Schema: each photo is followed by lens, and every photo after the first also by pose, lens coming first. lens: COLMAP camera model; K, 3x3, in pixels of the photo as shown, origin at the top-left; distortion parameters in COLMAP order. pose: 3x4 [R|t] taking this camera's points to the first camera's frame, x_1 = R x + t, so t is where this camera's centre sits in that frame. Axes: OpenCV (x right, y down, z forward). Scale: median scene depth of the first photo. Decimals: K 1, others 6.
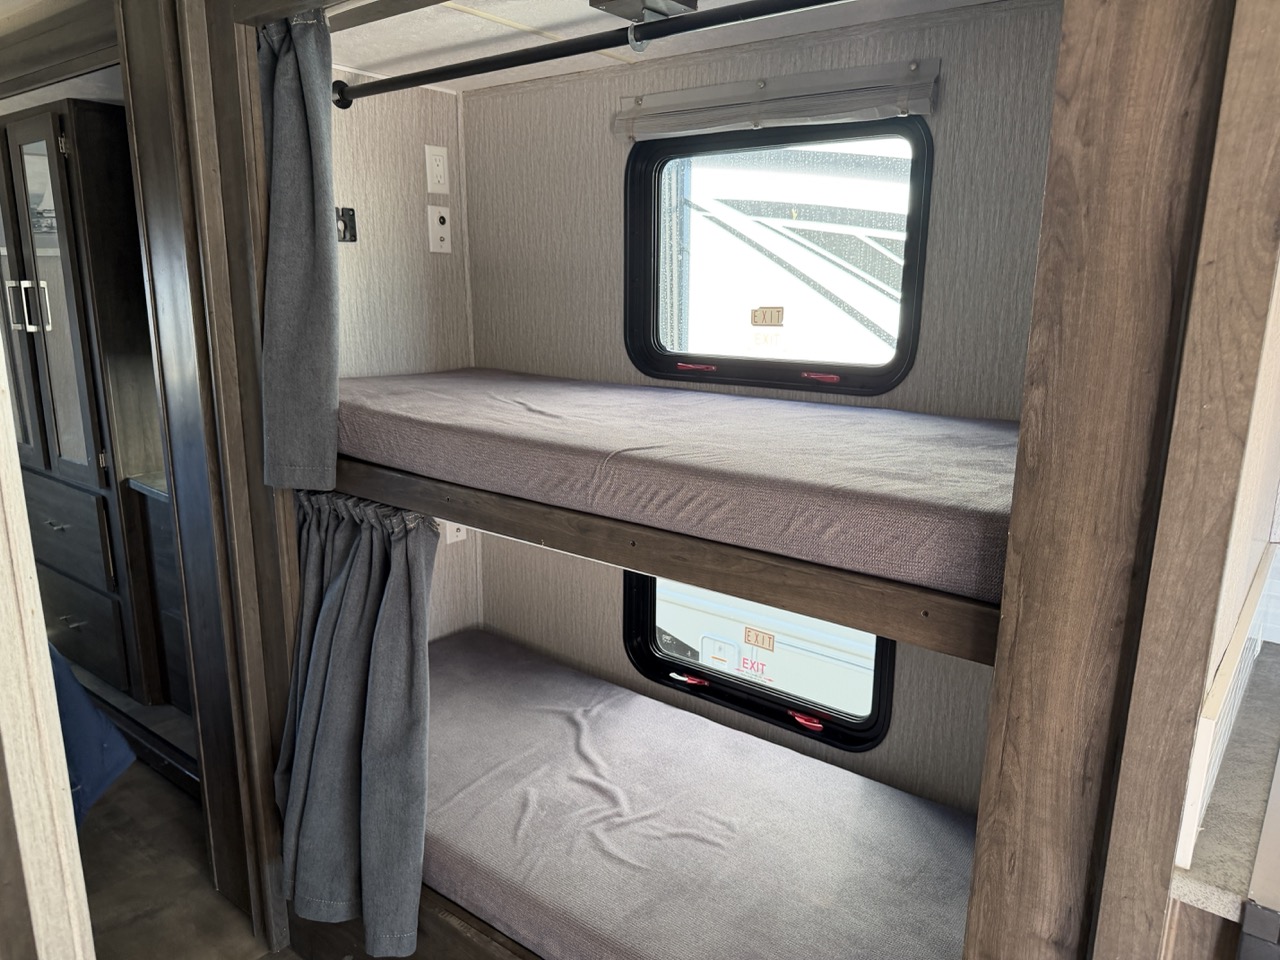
lens RADIAL K [[894.3, 0, 629.9], [0, 894.3, 482.8], [0, 0, 1]] dist [0.060919, -0.074743]
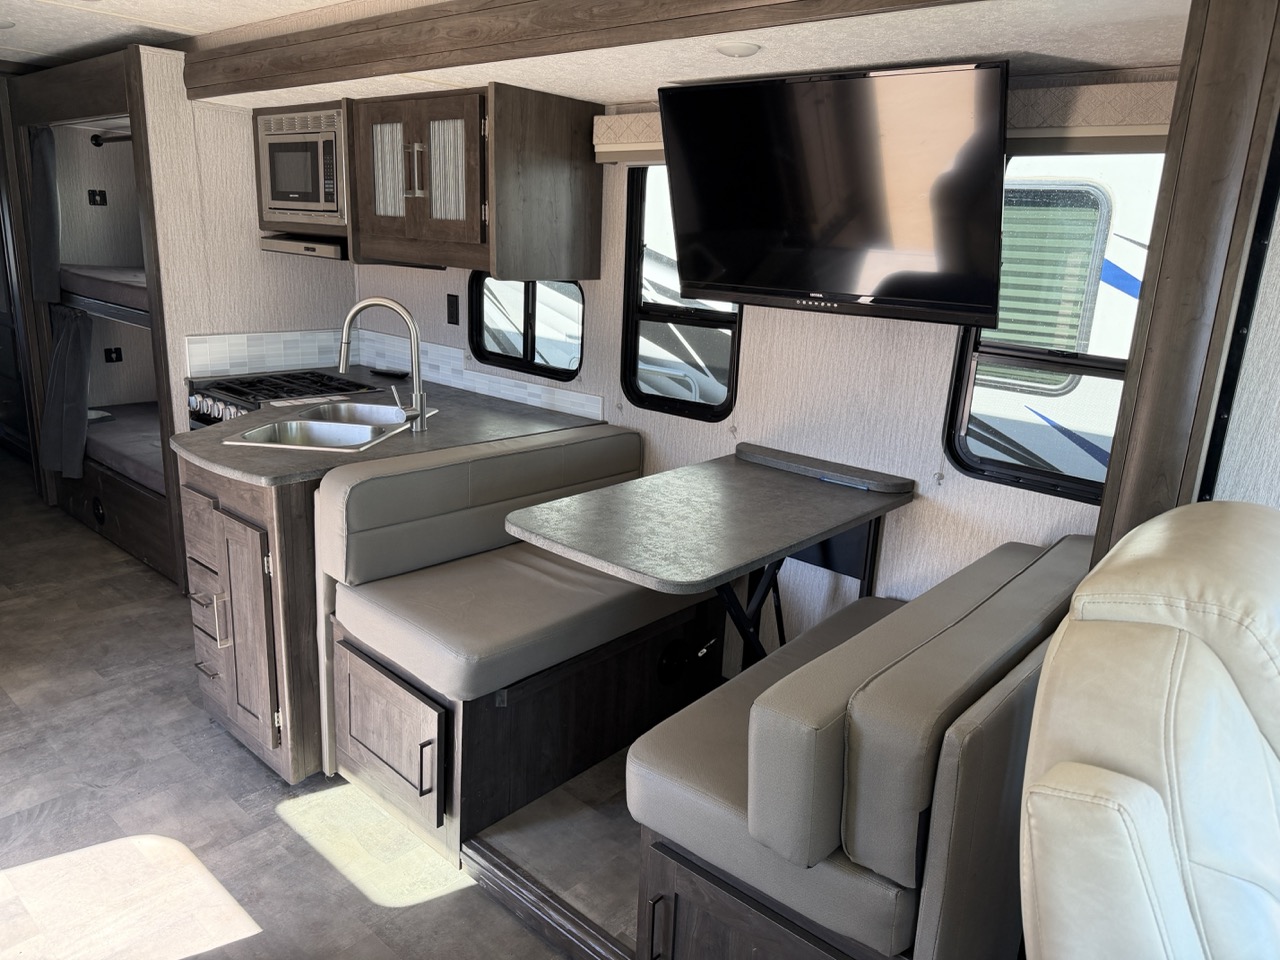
lens RADIAL K [[894.3, 0, 634.3], [0, 894.3, 477.0], [0, 0, 1]] dist [0.060919, -0.074743]
pose [[0.997485, 0.055695, -0.043835, 1.156331], [-0.054148, 0.997894, 0.035717, 0.255990], [0.045732, -0.033253, 0.998400, -1.218495]]
